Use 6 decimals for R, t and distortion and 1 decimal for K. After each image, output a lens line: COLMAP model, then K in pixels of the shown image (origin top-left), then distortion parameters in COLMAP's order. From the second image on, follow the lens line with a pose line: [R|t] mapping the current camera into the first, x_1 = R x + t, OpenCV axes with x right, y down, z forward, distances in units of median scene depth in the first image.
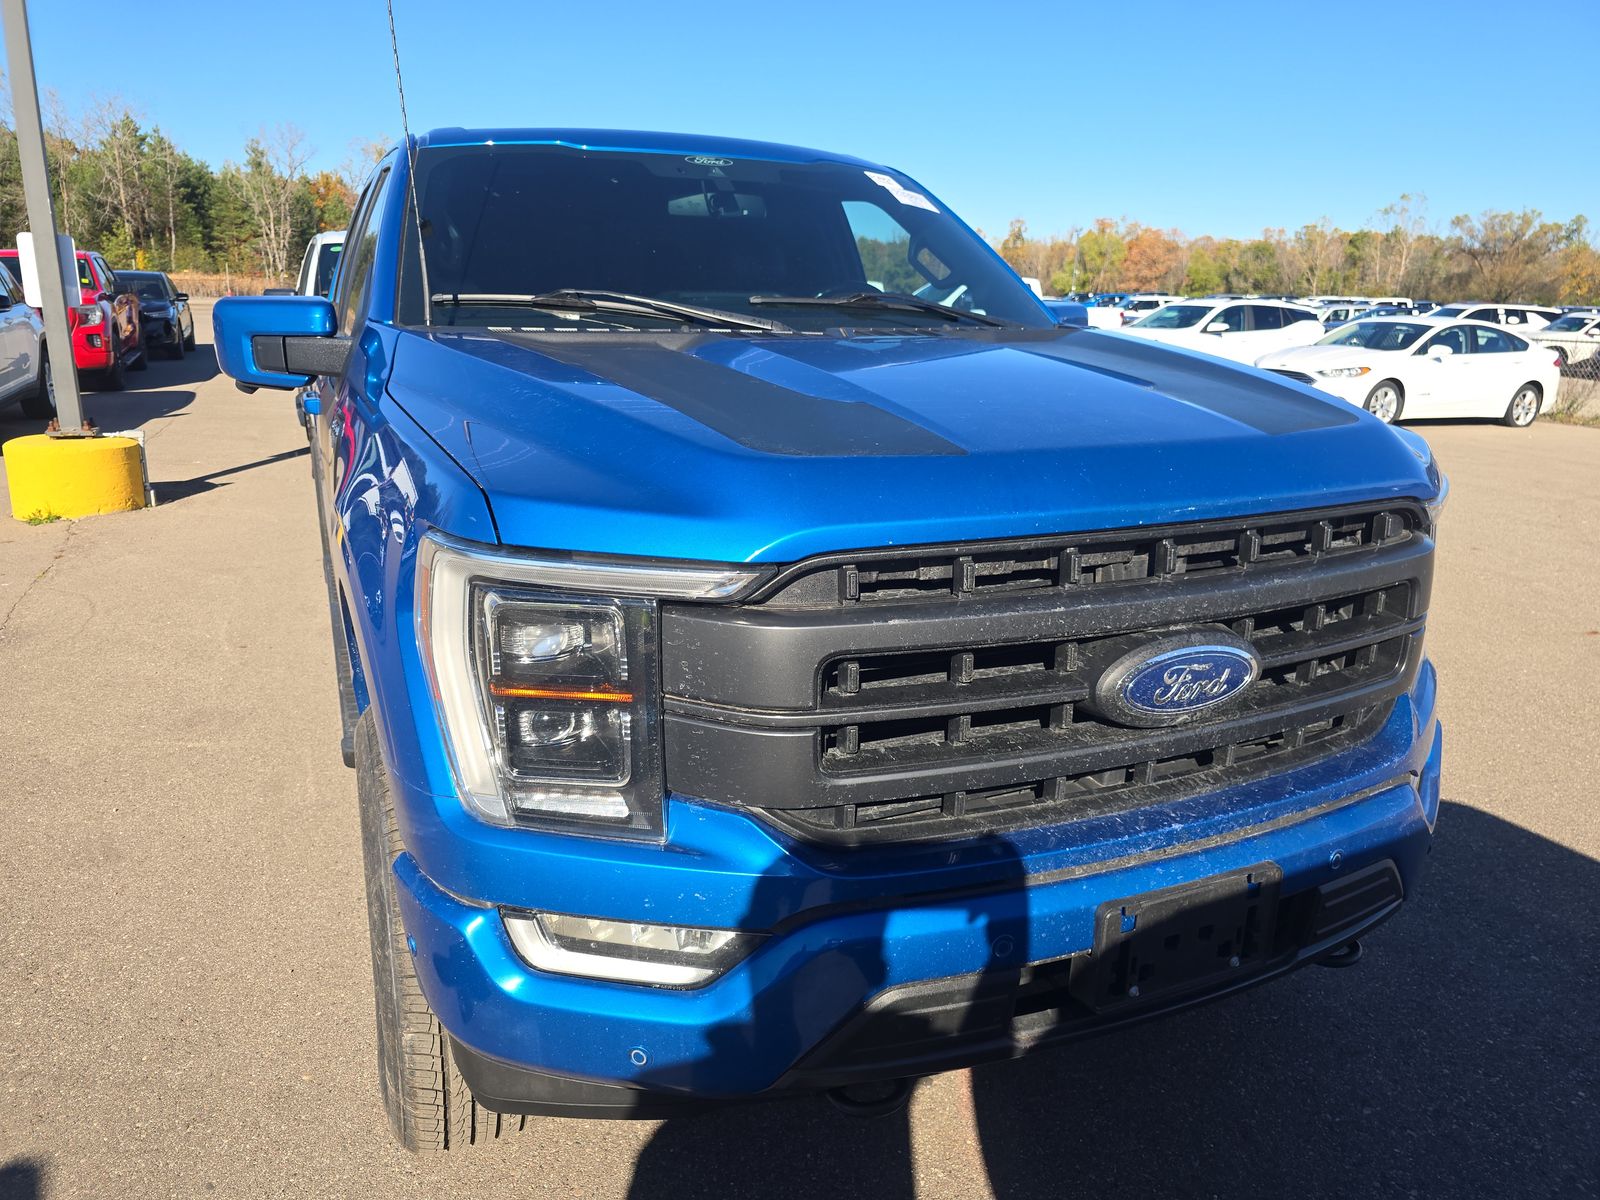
lens RADIAL K [[1086.1, 0, 801.7], [0, 1086.1, 603.7], [0, 0, 1]] dist [0.055240, -0.054835]
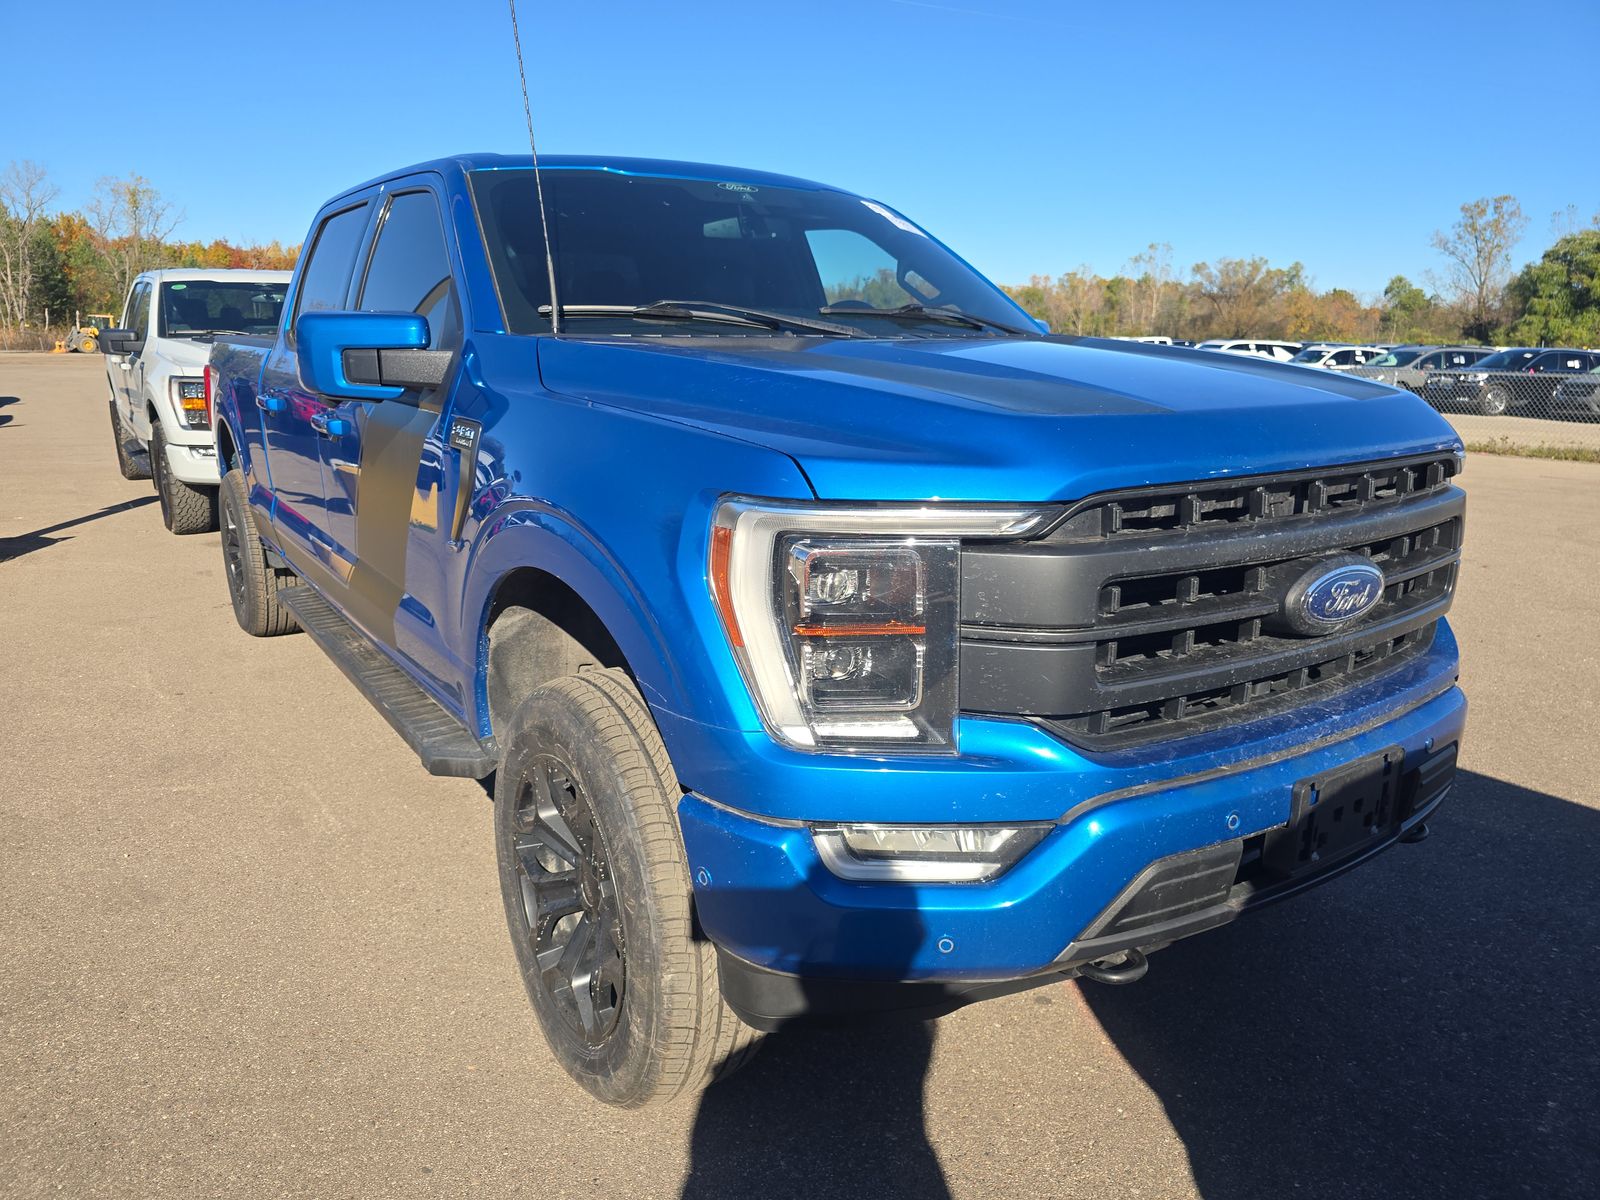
lens RADIAL K [[1091.7, 0, 796.2], [0, 1091.7, 609.5], [0, 0, 1]] dist [0.054137, -0.053433]
pose [[0.982883, -0.054779, 0.175896, -0.309790], [0.060966, 0.997690, -0.029961, 0.057407], [-0.173849, 0.040172, 0.983953, -0.071262]]
